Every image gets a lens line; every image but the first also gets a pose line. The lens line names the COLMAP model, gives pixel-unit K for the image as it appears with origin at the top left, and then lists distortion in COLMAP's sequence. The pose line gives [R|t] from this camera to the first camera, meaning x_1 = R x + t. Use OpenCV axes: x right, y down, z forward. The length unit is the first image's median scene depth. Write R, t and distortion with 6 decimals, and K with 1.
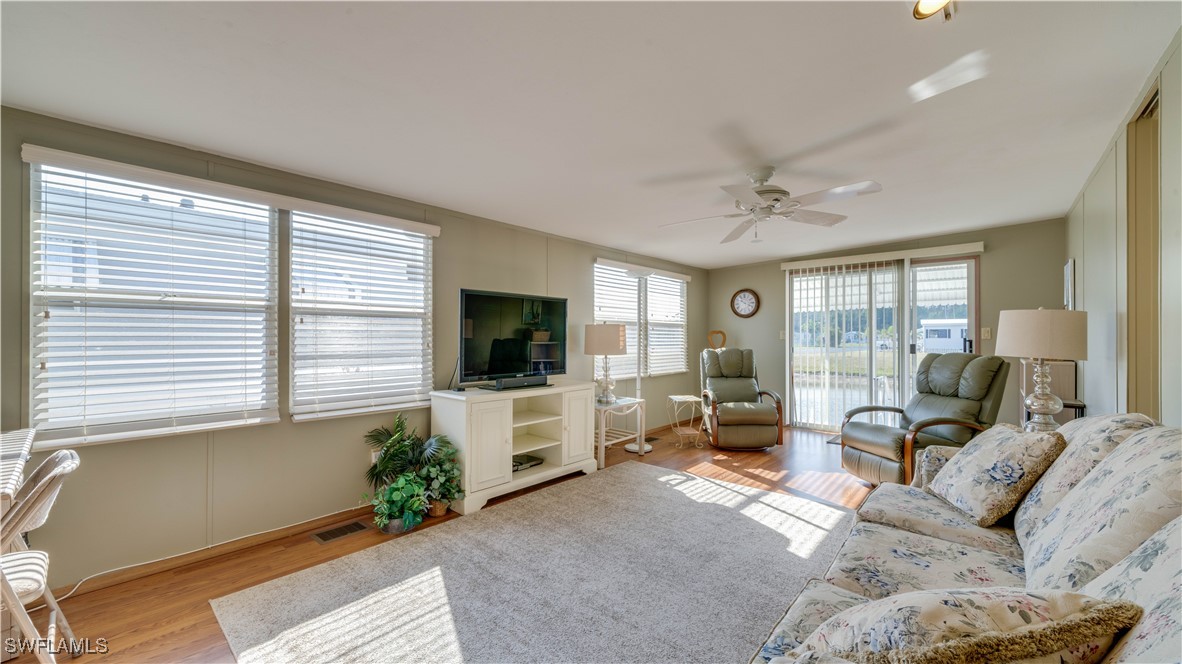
lens RADIAL K [[452.1, 0, 564.7], [0, 452.1, 339.0], [0, 0, 1]] dist [-0.010980, -0.000350]
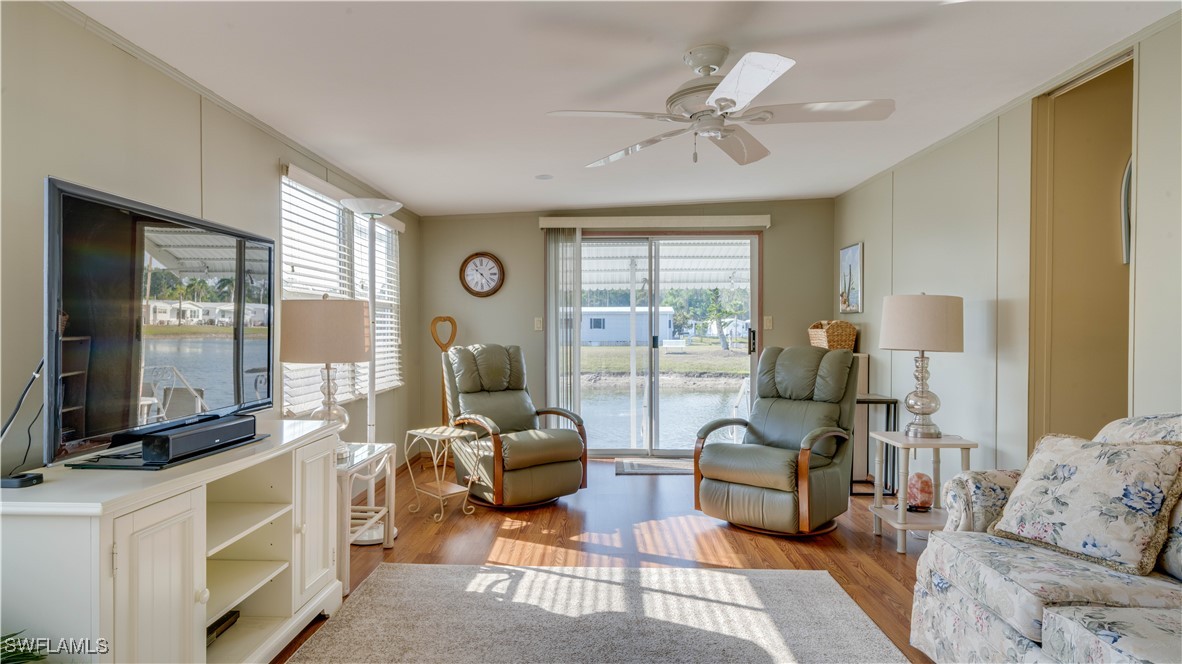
lens RADIAL K [[674.2, 0, 567.6], [0, 674.2, 339.7], [0, 0, 1]] dist [0.008860, 0.000779]
pose [[0.756467, -0.011281, 0.653935, -0.232049], [0.002725, 0.999897, 0.014097, 0.000861], [-0.654026, -0.008883, 0.756420, 0.325200]]
